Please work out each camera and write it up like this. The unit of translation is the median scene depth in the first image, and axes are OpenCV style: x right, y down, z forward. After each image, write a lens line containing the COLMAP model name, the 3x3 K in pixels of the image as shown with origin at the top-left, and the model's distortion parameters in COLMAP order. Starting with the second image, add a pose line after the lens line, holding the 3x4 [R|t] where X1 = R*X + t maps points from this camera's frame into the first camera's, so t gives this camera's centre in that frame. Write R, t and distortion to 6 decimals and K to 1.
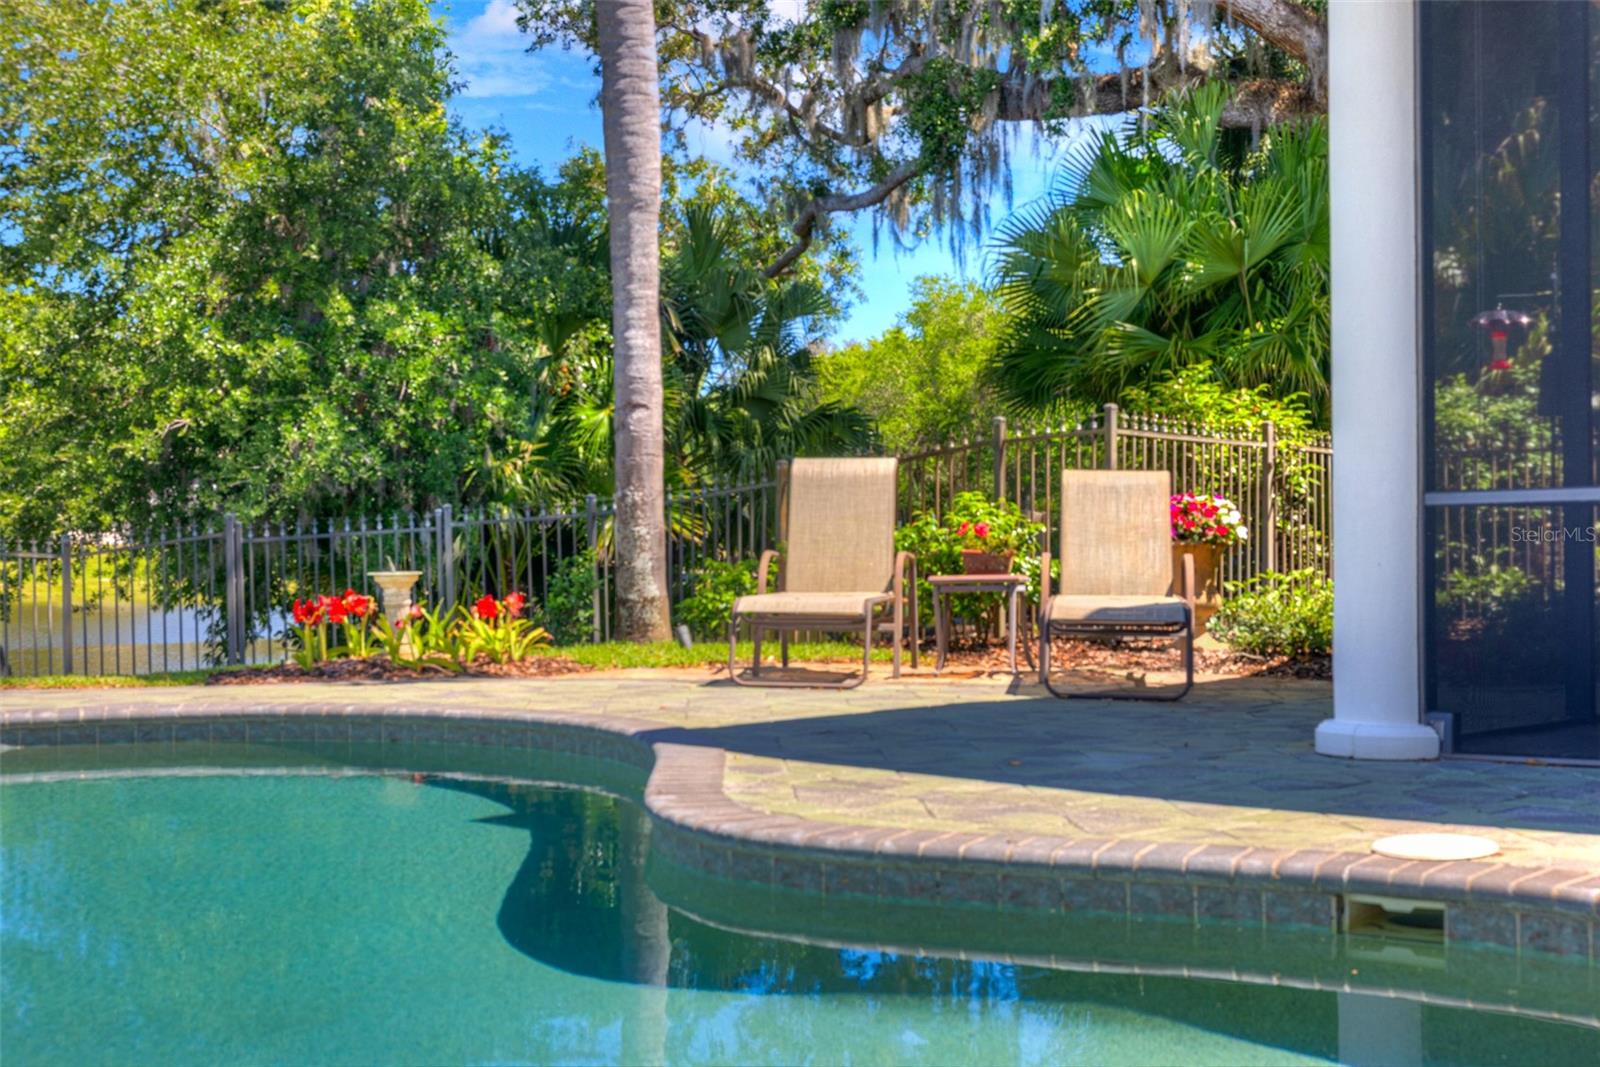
lens RADIAL K [[2164.9, 0, 833.9], [0, 2164.9, 533.4], [0, 0, 1]] dist [0.004563, -0.013491]
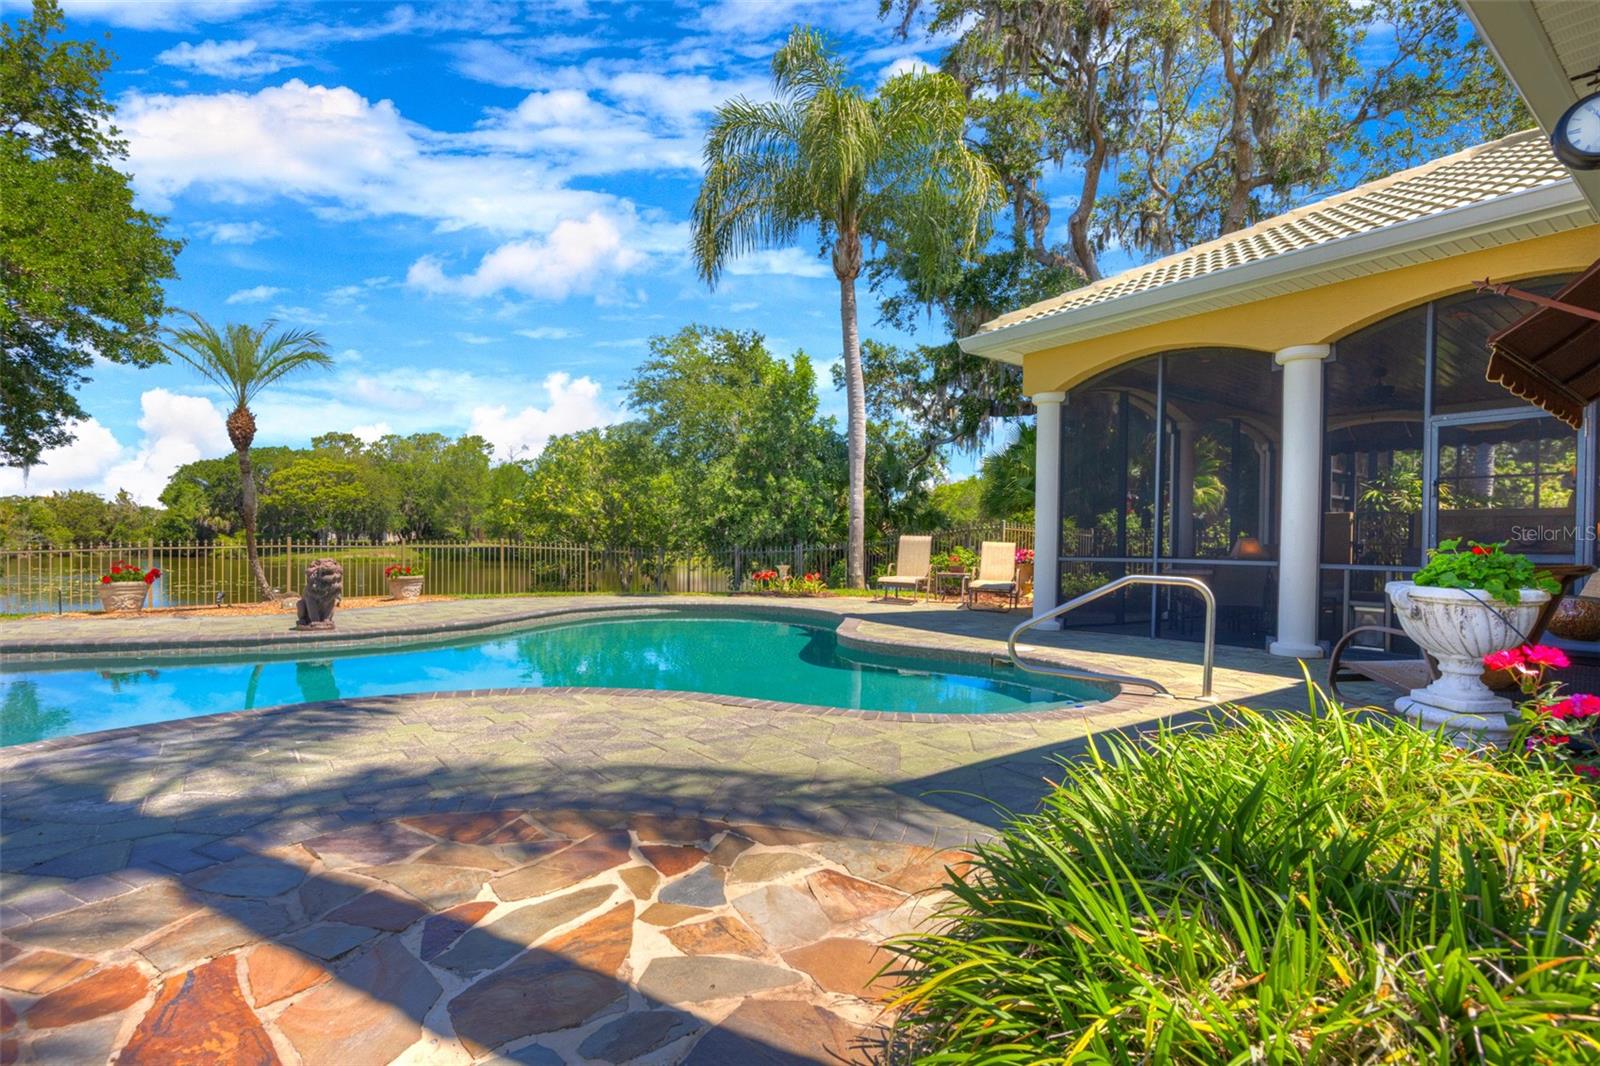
lens RADIAL K [[791.6, 0, 810.7], [0, 791.6, 552.6], [0, 0, 1]] dist [-0.000652, -0.000011]
pose [[0.983916, 0.029990, -0.176099, 0.041308], [-0.028687, 0.999539, 0.009943, -0.011171], [0.176316, -0.004731, 0.984322, -0.152253]]
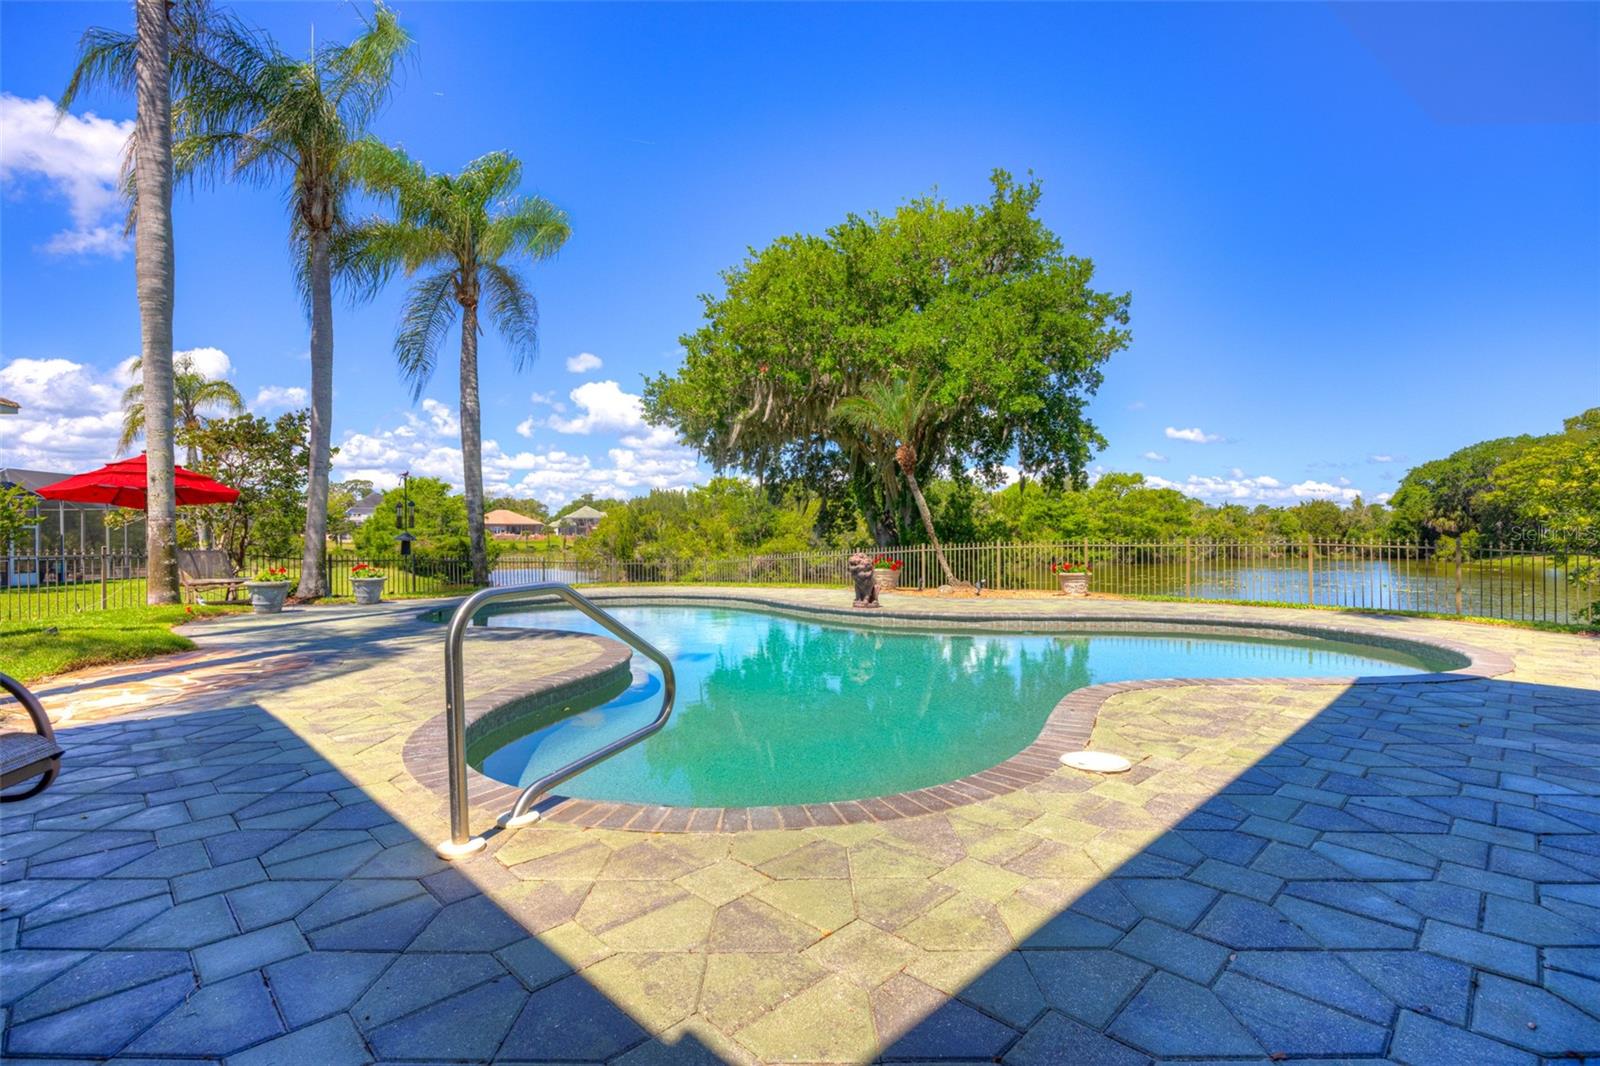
lens RADIAL K [[791.6, 0, 810.7], [0, 791.6, 552.6], [0, 0, 1]] dist [-0.000652, -0.000011]
pose [[0.012026, 0.031281, -0.999438, 0.282350], [-0.000926, 0.999510, 0.031273, -0.014763], [0.999927, 0.000550, 0.012049, 0.197669]]
